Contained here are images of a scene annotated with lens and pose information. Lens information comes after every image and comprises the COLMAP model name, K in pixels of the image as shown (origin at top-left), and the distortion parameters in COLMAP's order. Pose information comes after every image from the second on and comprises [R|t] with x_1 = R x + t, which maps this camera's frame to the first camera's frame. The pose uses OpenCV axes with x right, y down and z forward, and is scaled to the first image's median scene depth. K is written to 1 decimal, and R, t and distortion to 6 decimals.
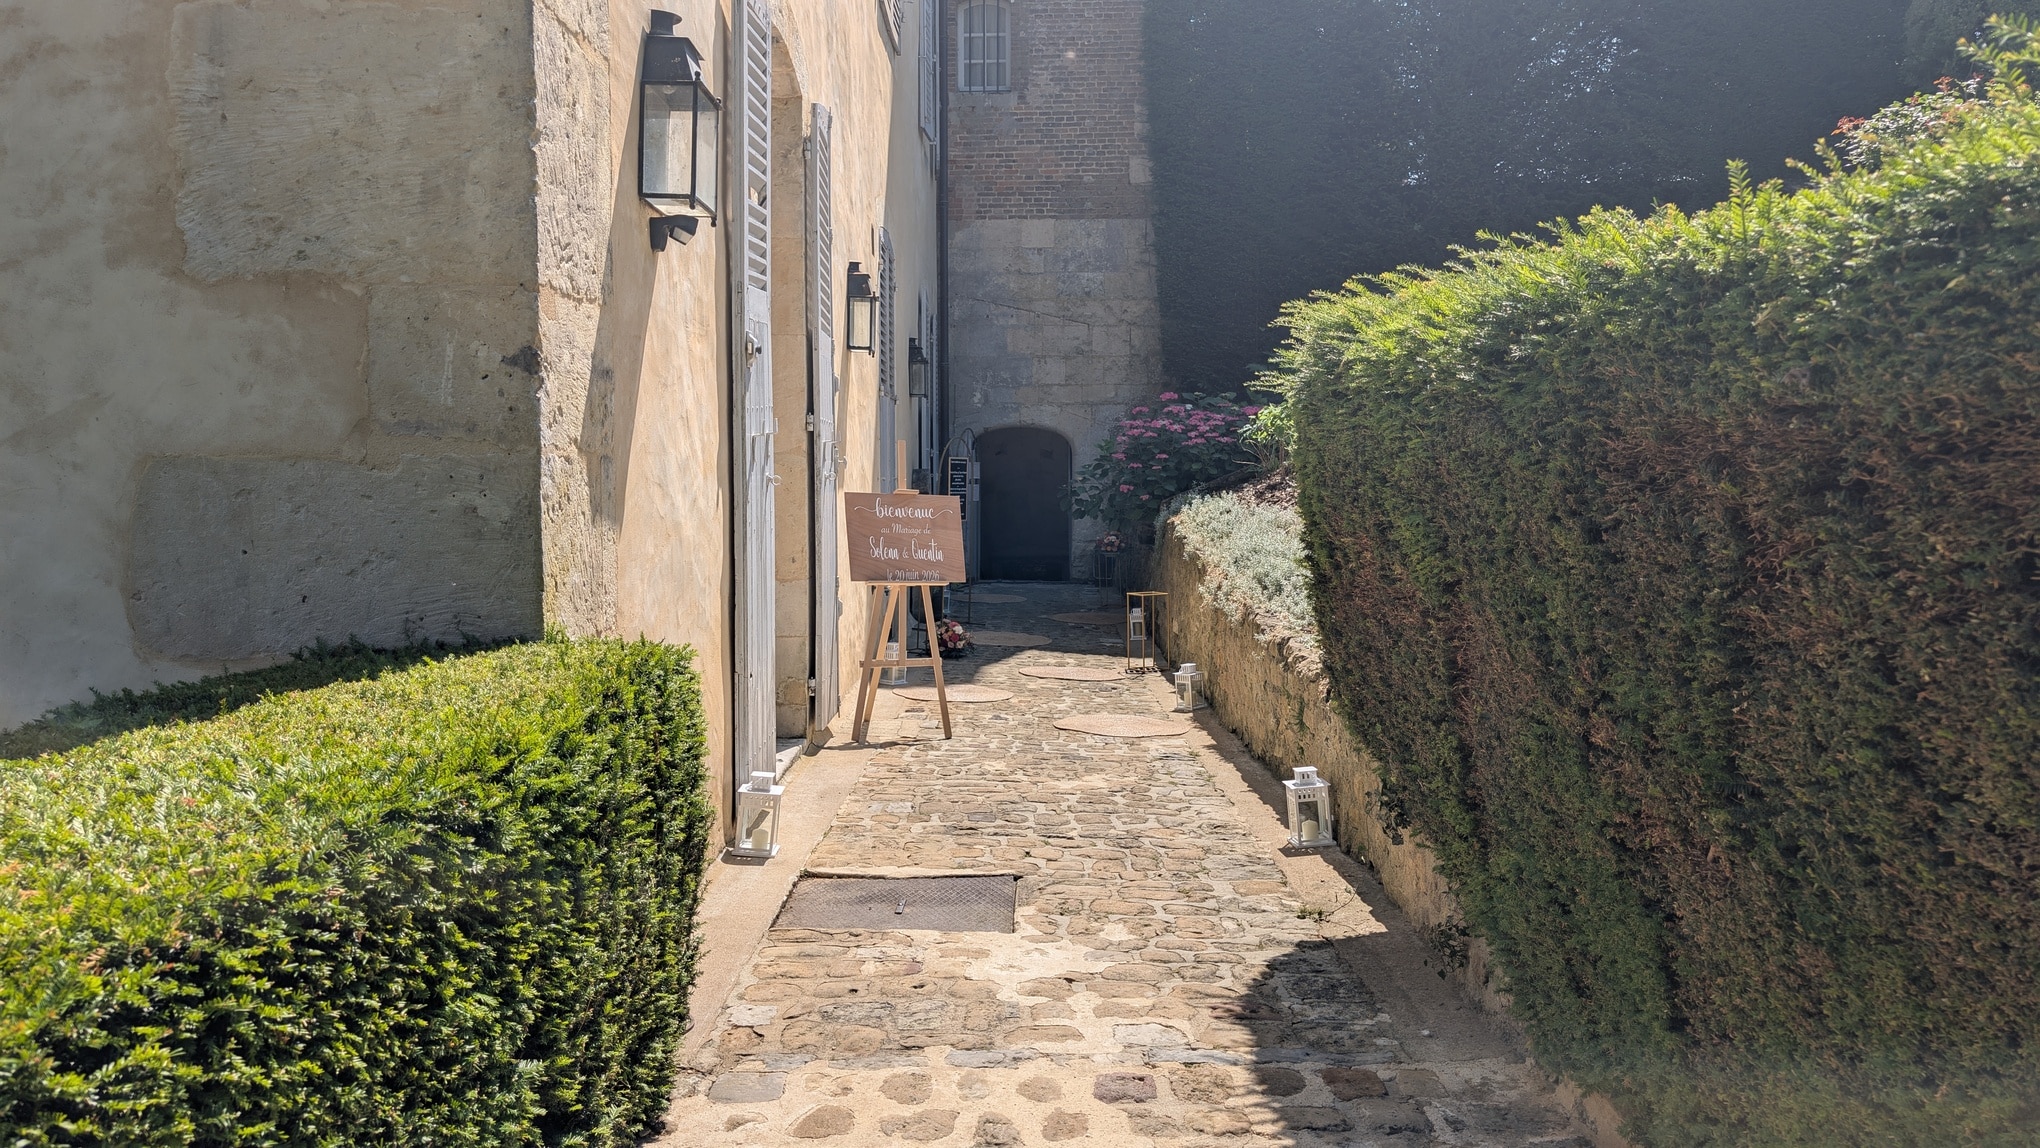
lens RADIAL K [[1467.0, 0, 1020.4], [0, 1467.0, 572.8], [0, 0, 1]] dist [0.021472, -0.020190]
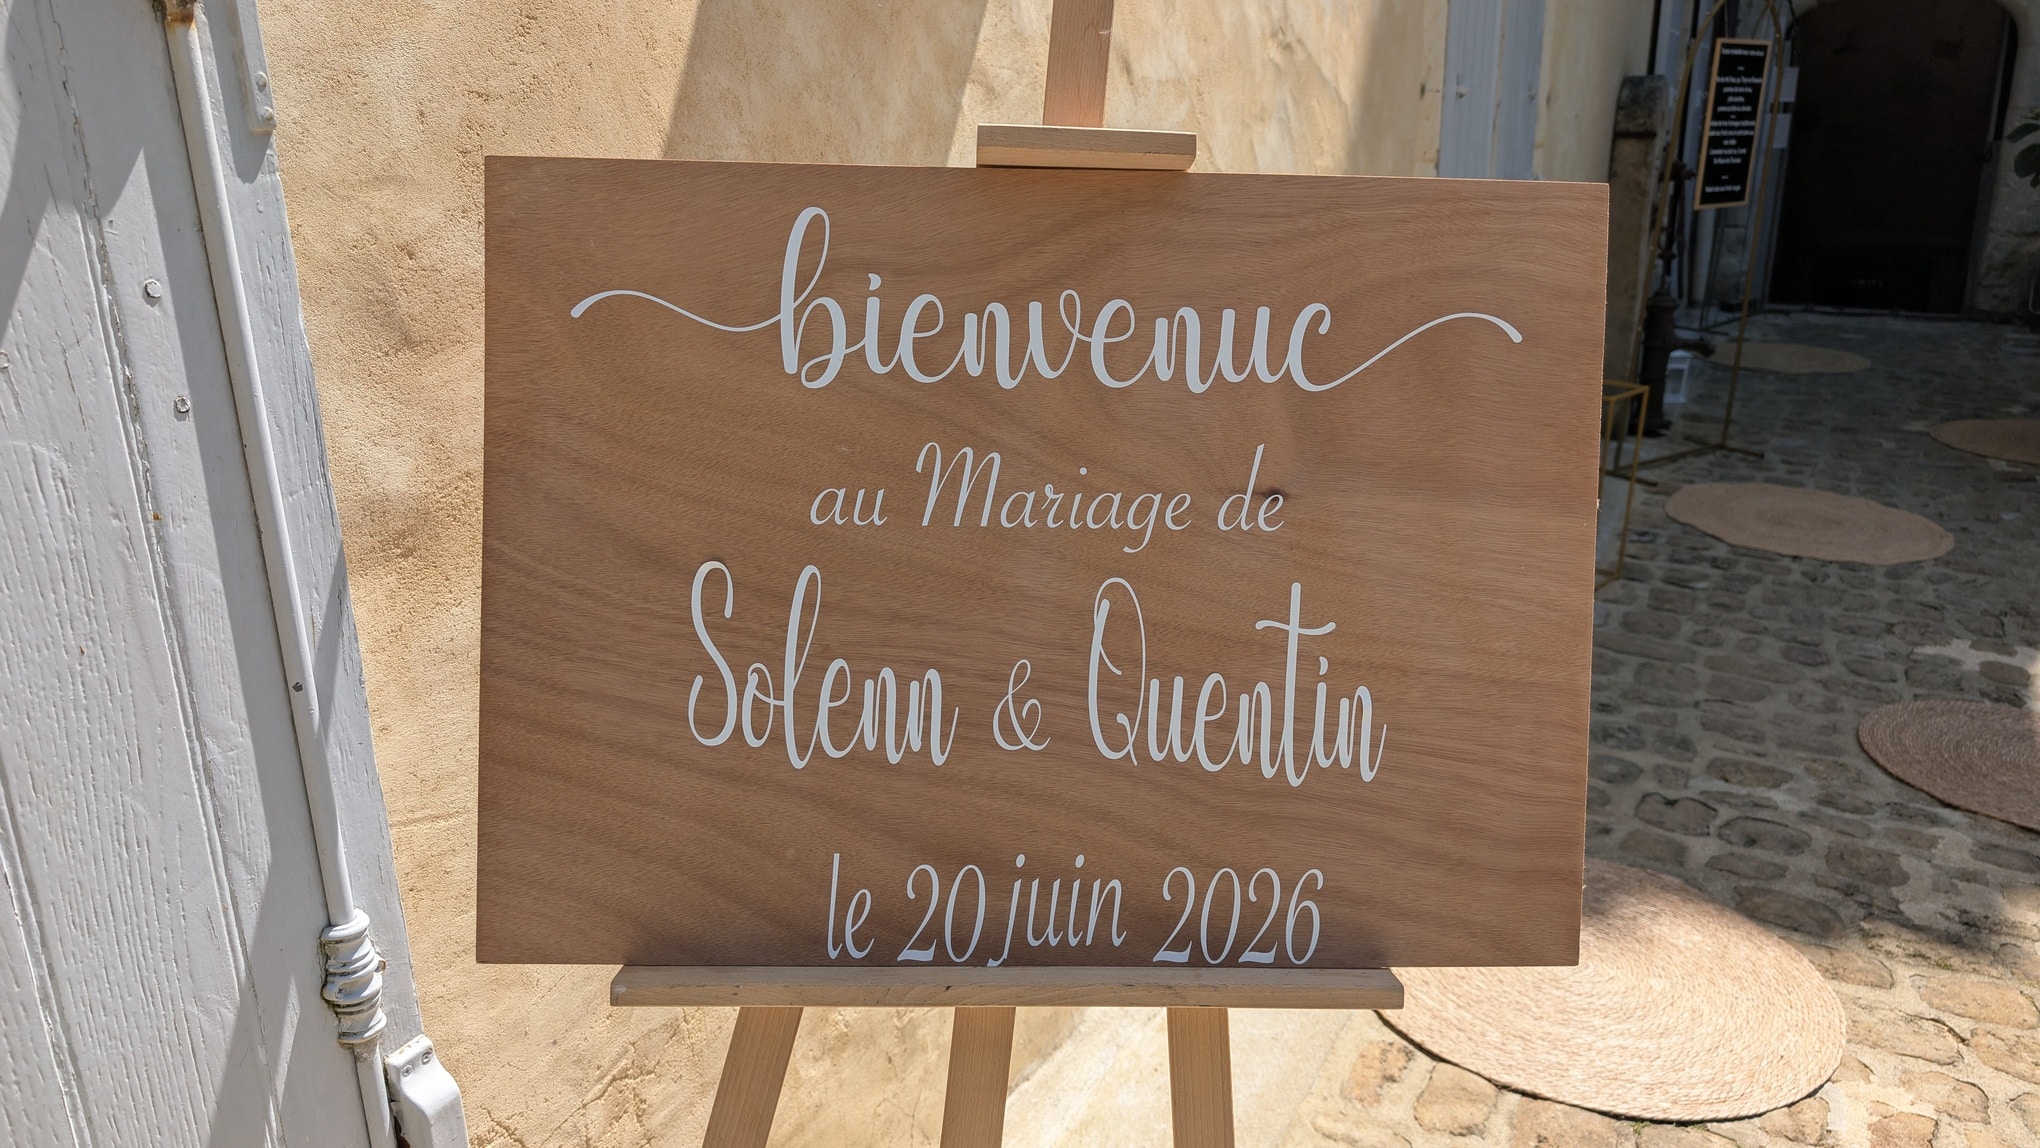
lens RADIAL K [[1467.0, 0, 1025.9], [0, 1467.0, 581.0], [0, 0, 1]] dist [0.021472, -0.020190]
pose [[0.884313, 0.124038, -0.450116, -0.016839], [-0.013704, 0.970545, 0.240528, -0.030539], [0.466693, -0.206534, 0.859966, 0.545586]]
